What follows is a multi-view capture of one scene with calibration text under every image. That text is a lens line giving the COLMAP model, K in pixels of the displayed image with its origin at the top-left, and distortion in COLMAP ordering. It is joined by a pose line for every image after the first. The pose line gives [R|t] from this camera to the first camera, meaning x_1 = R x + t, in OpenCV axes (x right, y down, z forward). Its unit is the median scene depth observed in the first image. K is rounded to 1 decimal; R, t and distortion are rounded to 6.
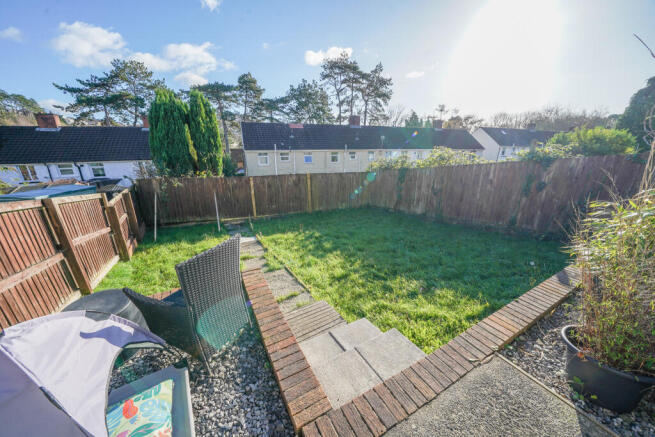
lens RADIAL K [[228.5, 0, 328.9], [0, 228.5, 218.4], [0, 0, 1]] dist [-0.016030, 0.000442]
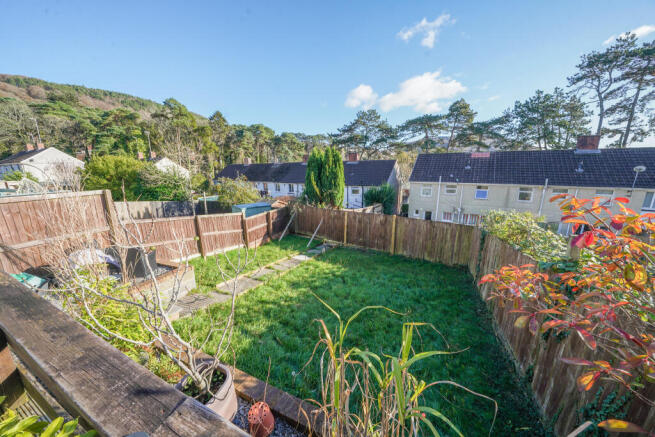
lens RADIAL K [[228.5, 0, 328.9], [0, 228.5, 218.4], [0, 0, 1]] dist [-0.016030, 0.000442]
pose [[0.615966, 0.171840, -0.768802, 0.152252], [-0.235942, 0.971361, 0.028078, -0.043652], [0.751610, 0.164097, 0.638870, 0.040726]]
